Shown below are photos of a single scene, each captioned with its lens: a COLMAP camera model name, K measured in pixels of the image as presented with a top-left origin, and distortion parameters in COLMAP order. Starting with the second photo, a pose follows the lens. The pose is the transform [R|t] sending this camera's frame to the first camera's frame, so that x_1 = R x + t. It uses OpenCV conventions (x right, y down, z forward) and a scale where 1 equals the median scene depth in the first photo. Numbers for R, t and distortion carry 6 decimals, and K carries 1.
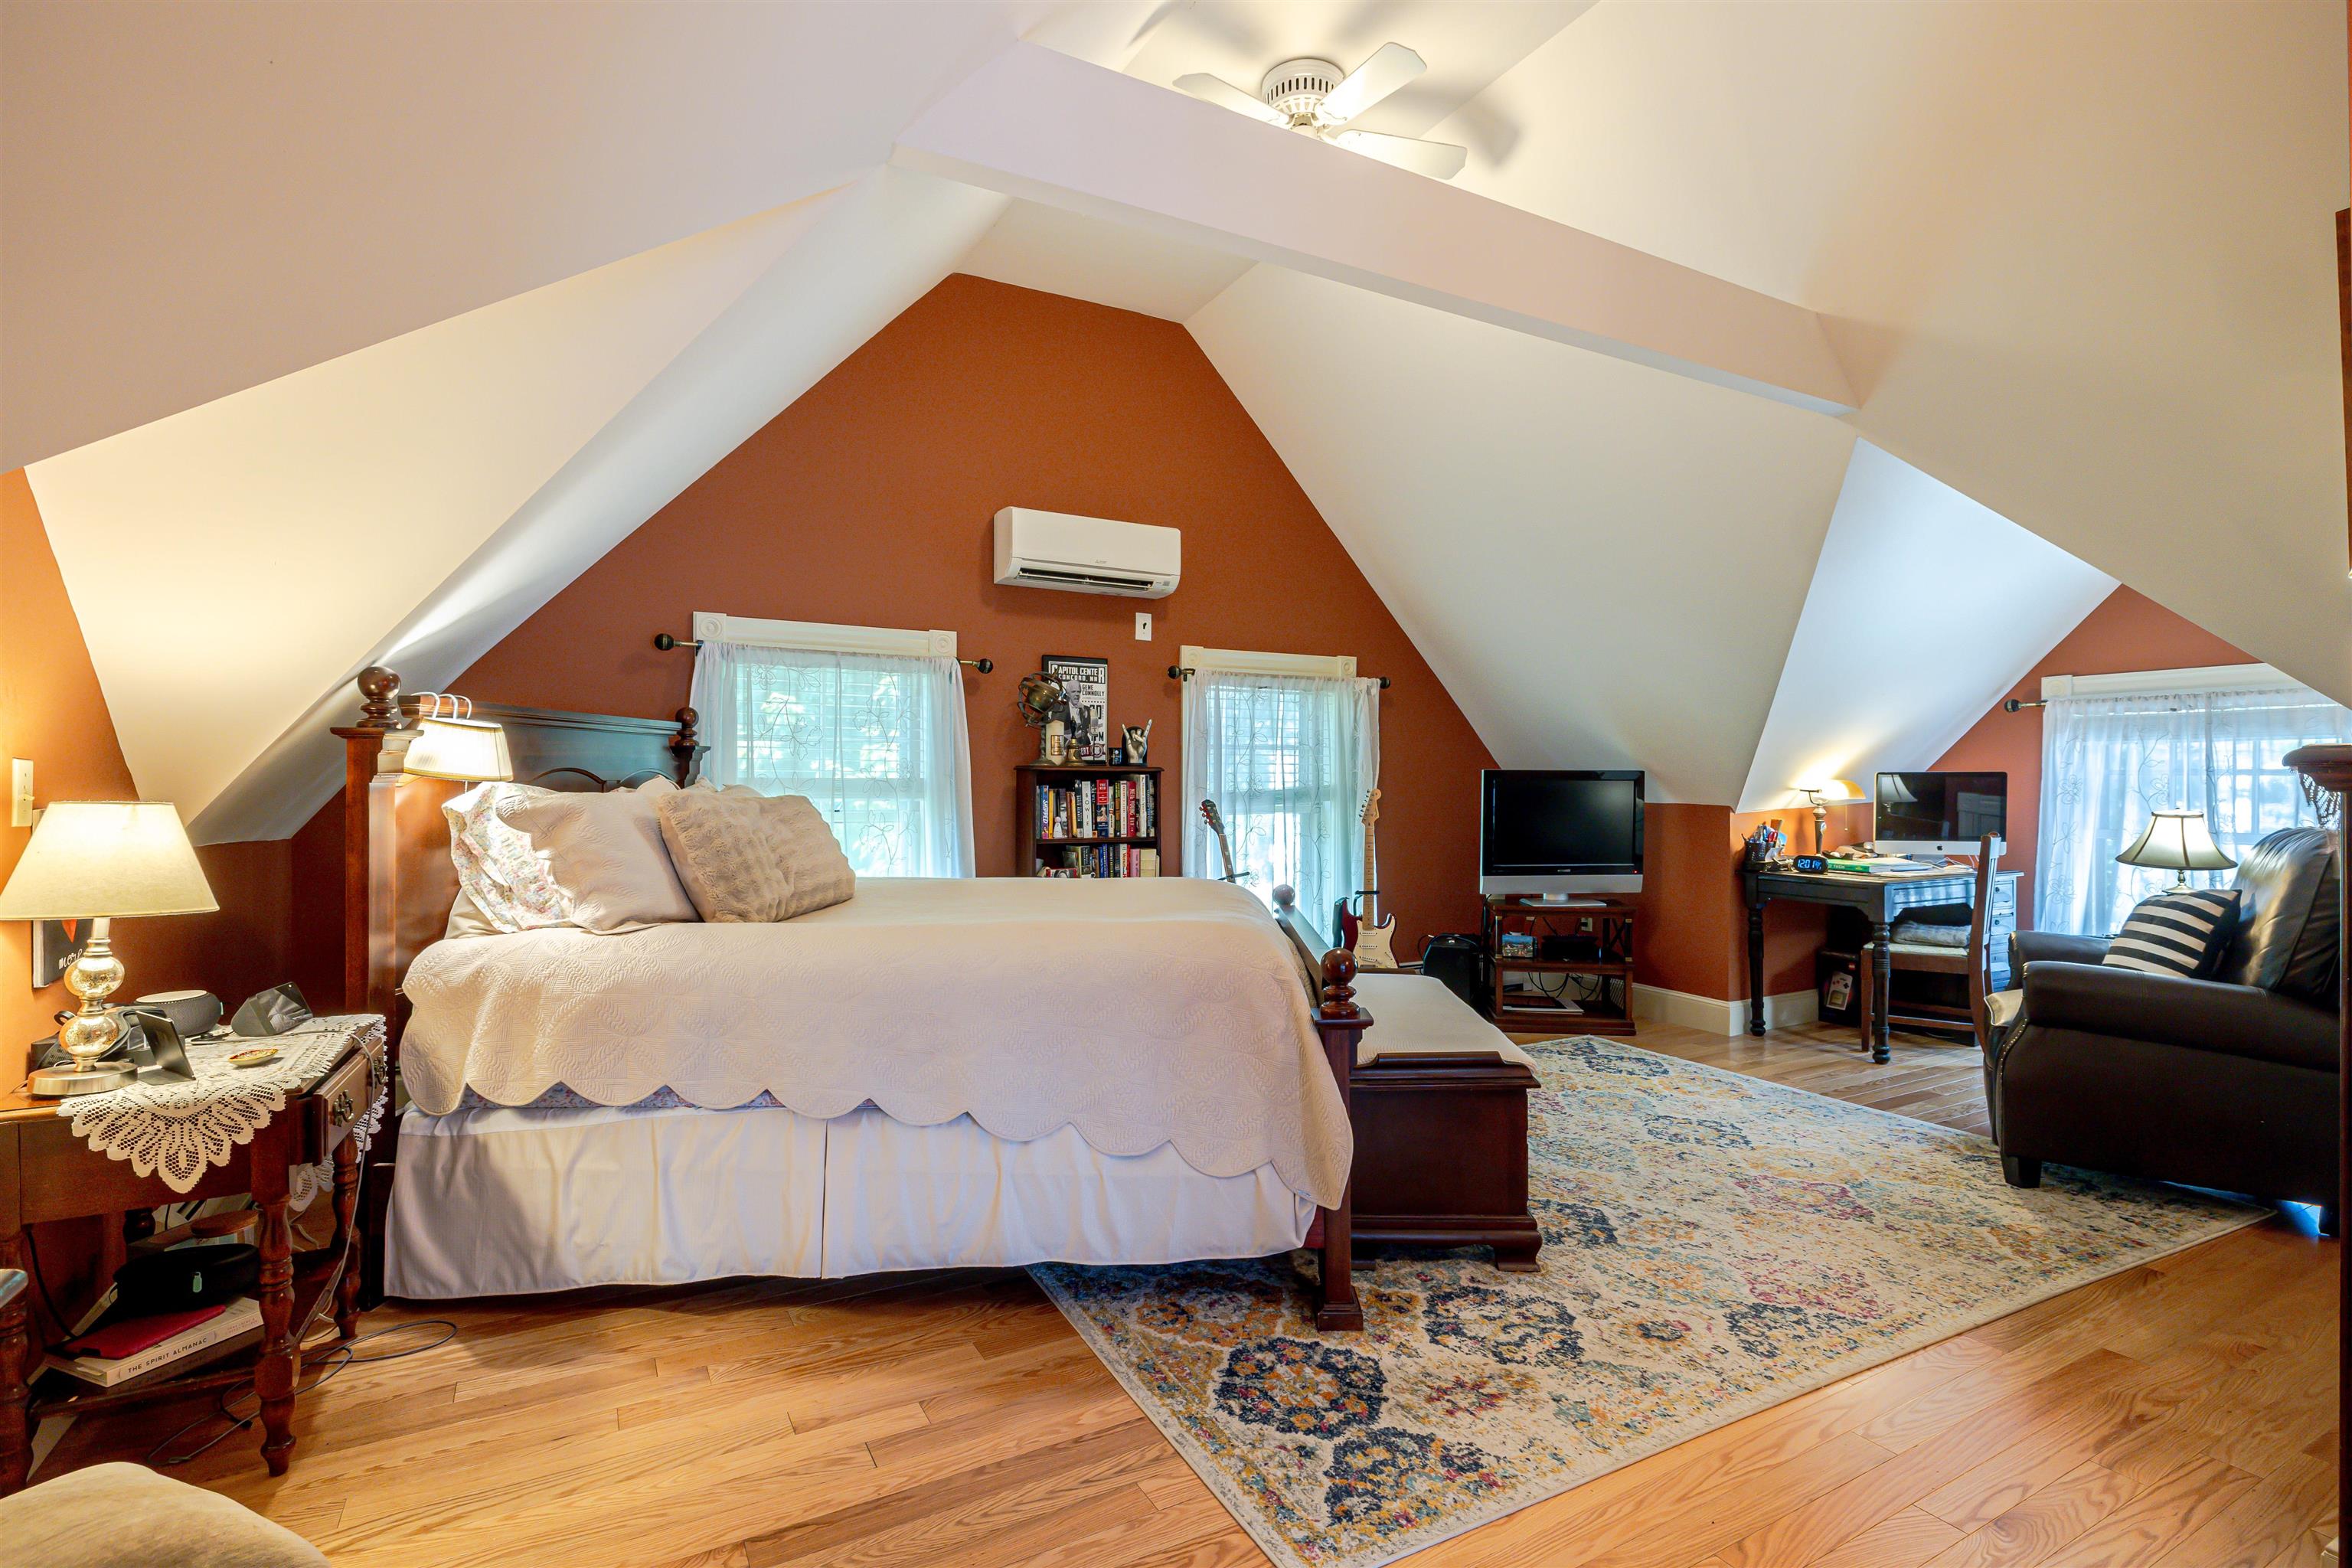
lens RADIAL K [[1098.9, 0, 1176.0], [0, 1098.9, 788.5], [0, 0, 1]] dist [-0.004356, -0.000324]
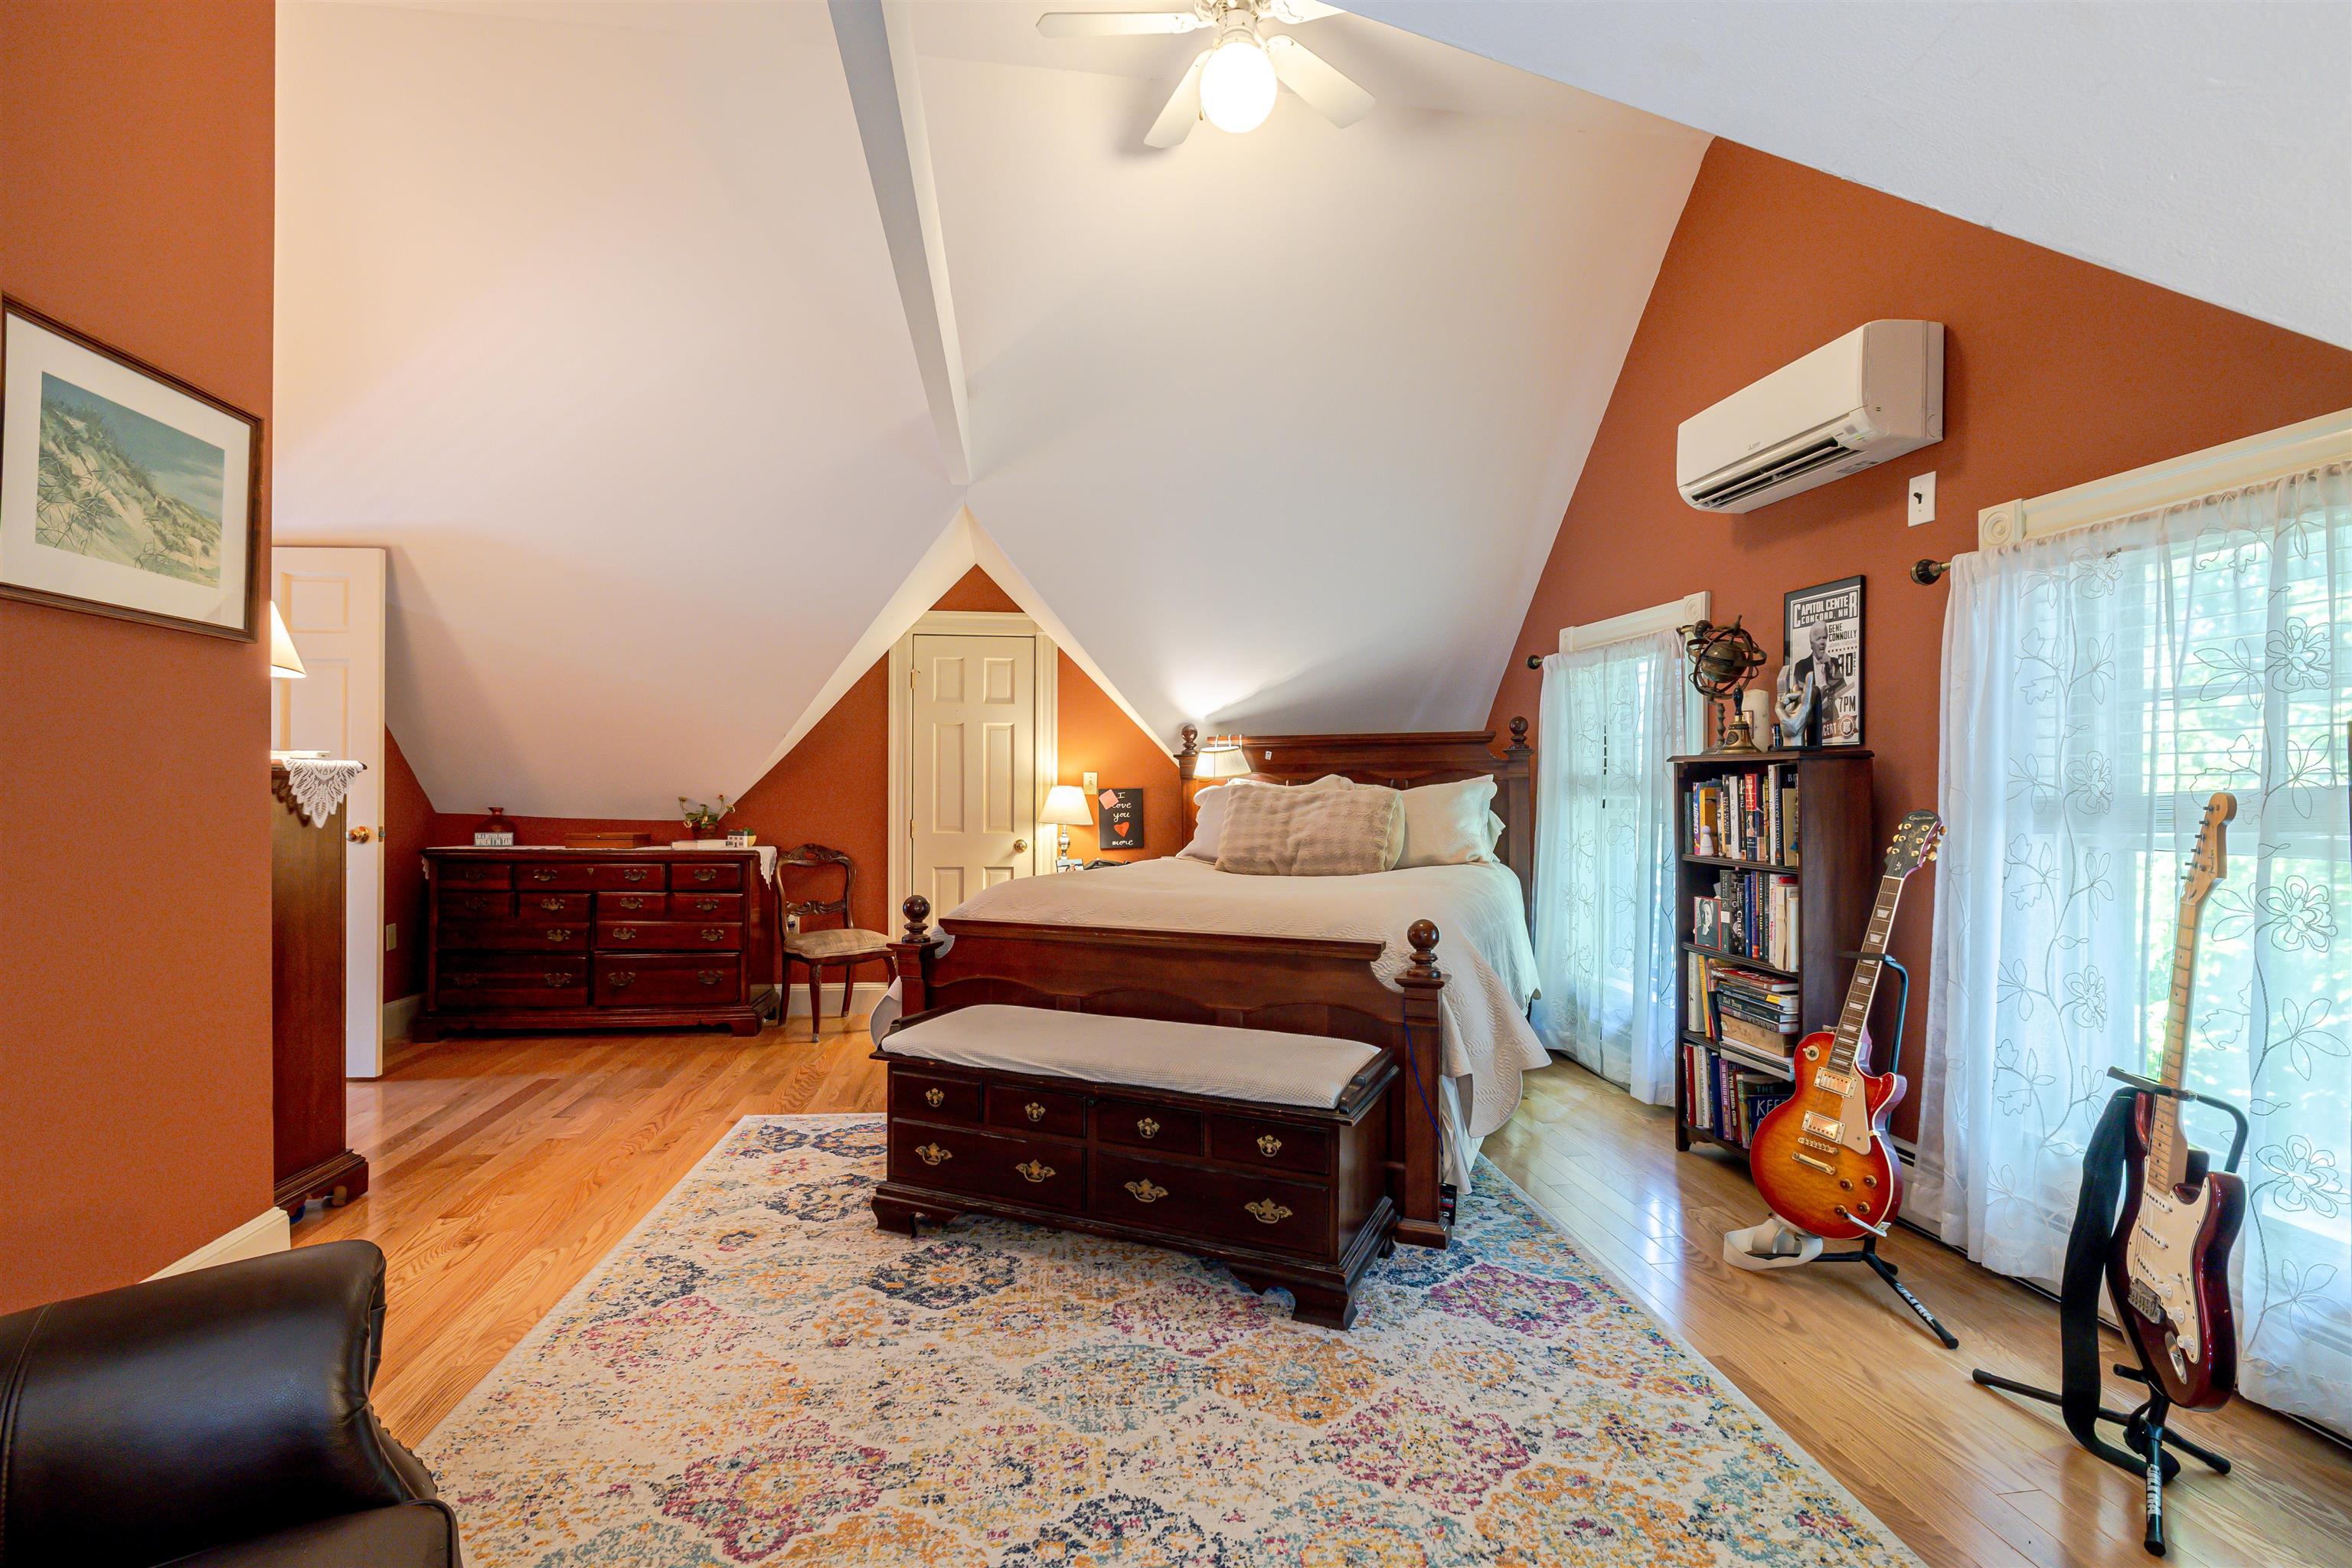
lens RADIAL K [[1098.9, 0, 1175.2], [0, 1098.9, 787.4], [0, 0, 1]] dist [-0.004356, -0.000324]
pose [[-0.357816, -0.001238, -0.933791, 1.299995], [-0.008089, 0.999966, 0.001774, 0.003538], [0.933757, 0.008189, -0.357814, 1.756050]]
